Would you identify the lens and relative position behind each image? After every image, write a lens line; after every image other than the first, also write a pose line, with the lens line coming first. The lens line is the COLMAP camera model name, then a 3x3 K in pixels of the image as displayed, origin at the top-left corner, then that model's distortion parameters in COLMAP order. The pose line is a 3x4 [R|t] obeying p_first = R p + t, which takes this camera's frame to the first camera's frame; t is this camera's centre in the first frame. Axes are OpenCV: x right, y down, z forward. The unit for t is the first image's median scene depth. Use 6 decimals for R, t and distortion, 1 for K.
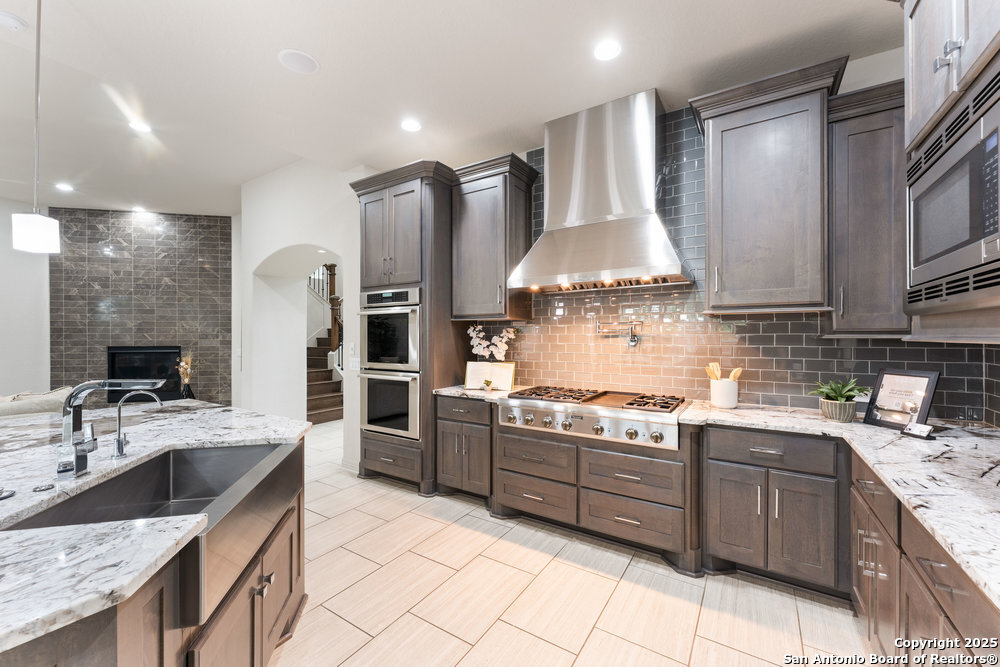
lens RADIAL K [[397.2, 0, 502.4], [0, 397.2, 335.4], [0, 0, 1]] dist [0.002539, 0.000612]
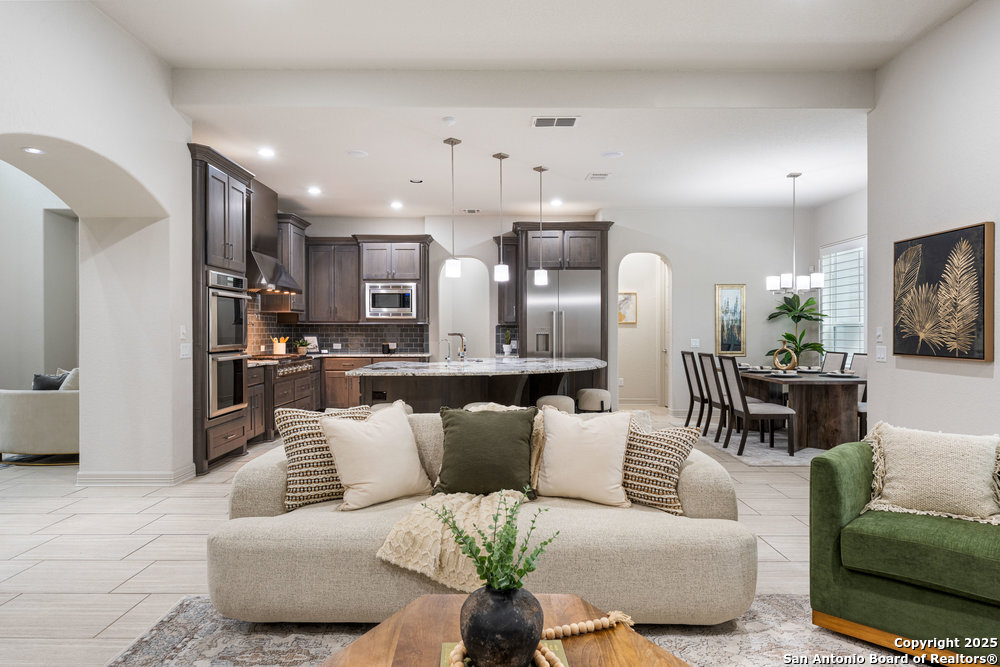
lens RADIAL K [[591.1, 0, 501.8], [0, 591.1, 334.3], [0, 0, 1]] dist [0.004921, -0.001118]
pose [[-0.539884, -0.003831, 0.841731, -2.159842], [0.000112, 0.999989, 0.004623, 0.038853], [-0.841740, 0.002590, -0.539877, 1.337611]]
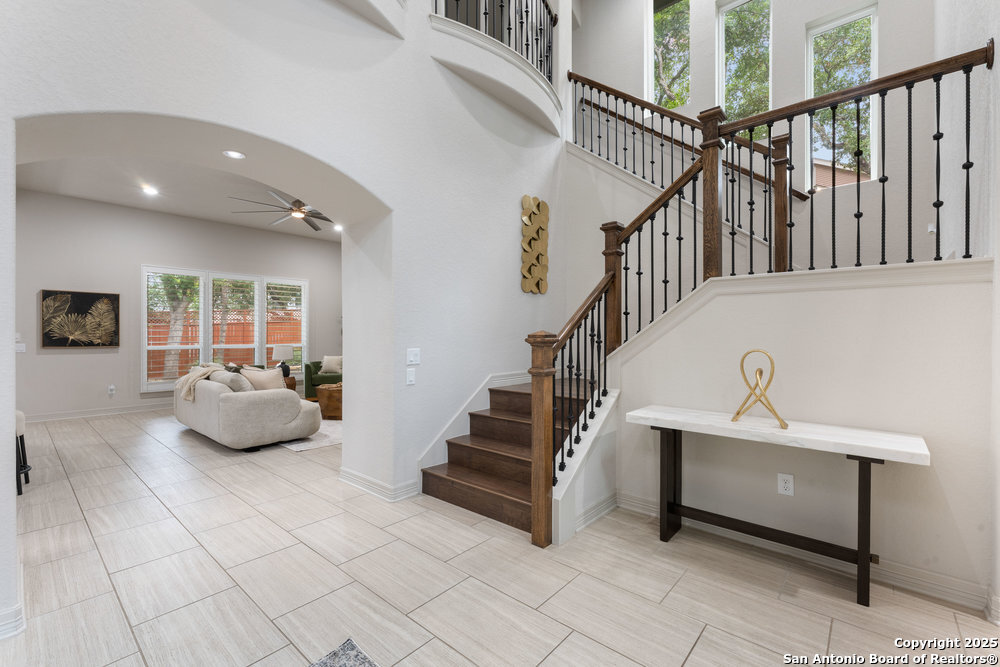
lens RADIAL K [[425.6, 0, 502.2], [0, 425.6, 335.9], [0, 0, 1]] dist [0.002338, 0.000109]
pose [[-0.139470, 0.006452, -0.990205, 0.080860], [-0.000392, 0.999978, 0.006570, 0.027667], [0.990226, 0.001305, -0.139465, 2.147591]]
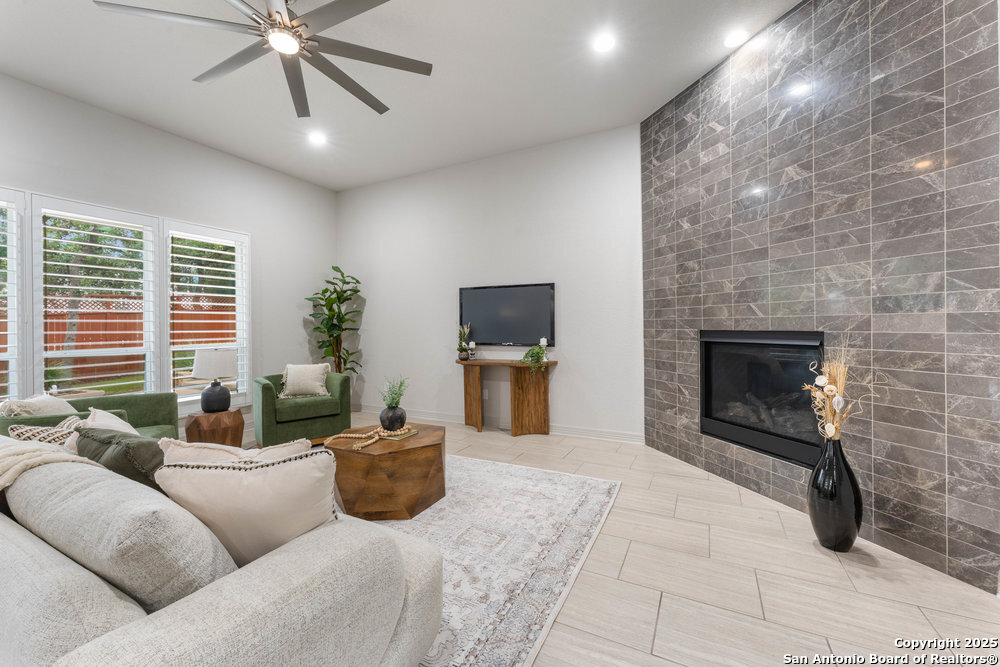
lens RADIAL K [[397.2, 0, 504.2], [0, 397.2, 325.9], [0, 0, 1]] dist [0.002539, 0.000612]
pose [[0.102981, 0.003801, -0.994676, -0.903296], [0.011435, 0.999922, 0.005005, 0.031256], [0.994618, -0.011890, 0.102929, 1.290309]]
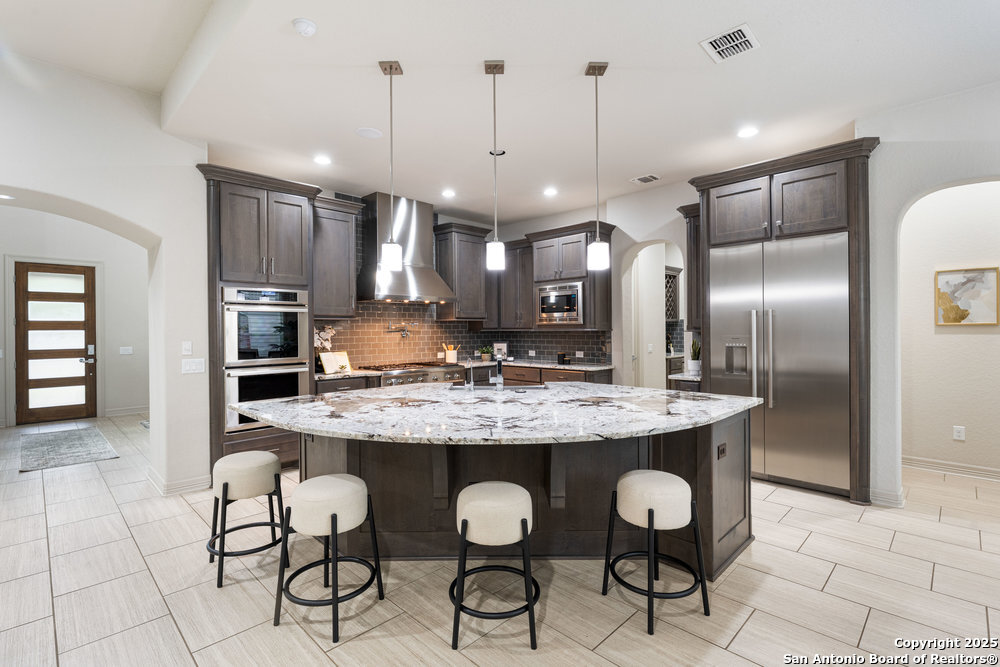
lens RADIAL K [[467.6, 0, 490.5], [0, 467.6, 331.8], [0, 0, 1]] dist [-0.004002, 0.000513]
pose [[0.219124, -0.006970, 0.975672, -1.496894], [0.007428, 0.999957, 0.005475, -0.003456], [-0.975669, 0.006047, 0.219167, 0.178728]]
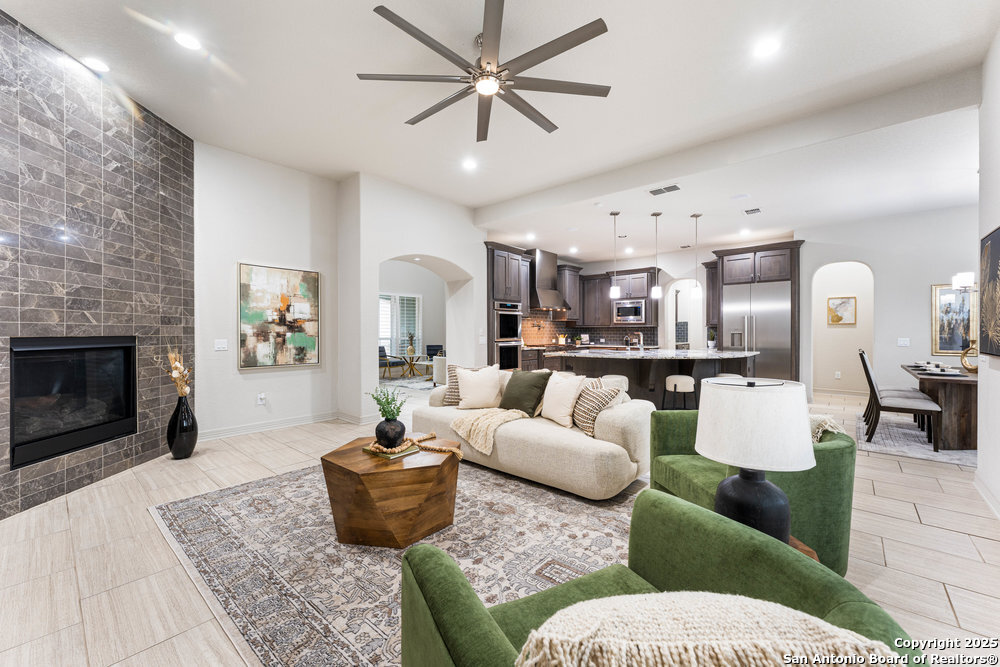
lens RADIAL K [[397.2, 0, 498.6], [0, 397.2, 334.1], [0, 0, 1]] dist [0.002539, 0.000612]
pose [[0.151700, -0.004697, 0.988415, -2.549040], [0.000618, 0.999989, 0.004658, 0.043057], [-0.988426, -0.000096, 0.151701, 0.801880]]
